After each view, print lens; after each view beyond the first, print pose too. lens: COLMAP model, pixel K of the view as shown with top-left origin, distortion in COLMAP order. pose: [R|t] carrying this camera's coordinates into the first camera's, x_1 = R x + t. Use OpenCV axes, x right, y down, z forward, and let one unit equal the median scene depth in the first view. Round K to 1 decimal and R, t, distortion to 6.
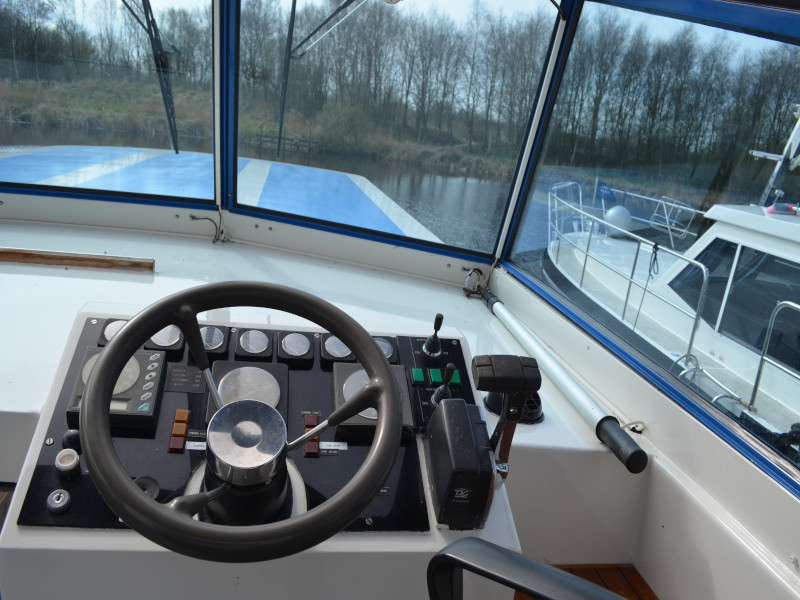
lens RADIAL K [[685.4, 0, 400.0], [0, 685.4, 300.0], [0, 0, 1]] dist [-0.038324, -0.001479]
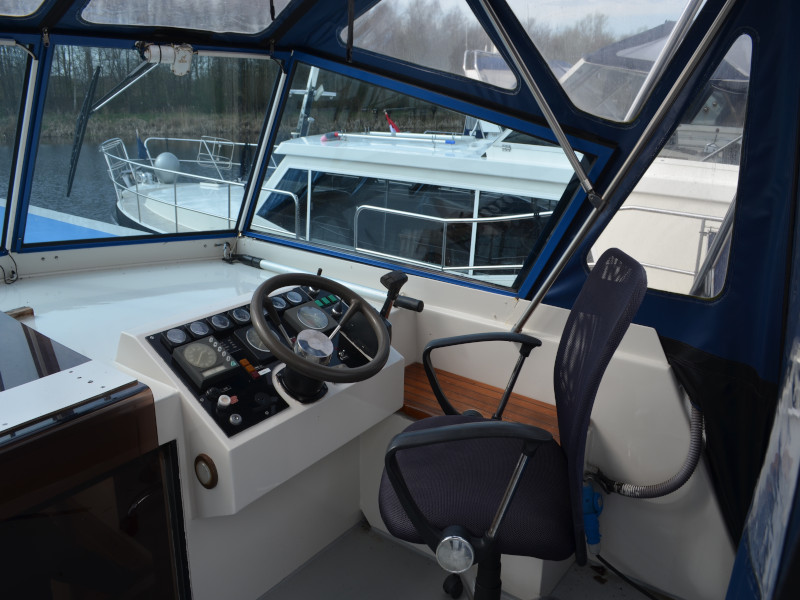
lens RADIAL K [[685.4, 0, 400.0], [0, 685.4, 300.0], [0, 0, 1]] dist [-0.038324, -0.001479]
pose [[0.756321, -0.318253, 0.571570, -0.169526], [0.263524, 0.947884, 0.179082, -0.034231], [-0.598776, 0.015179, 0.800773, -0.114522]]
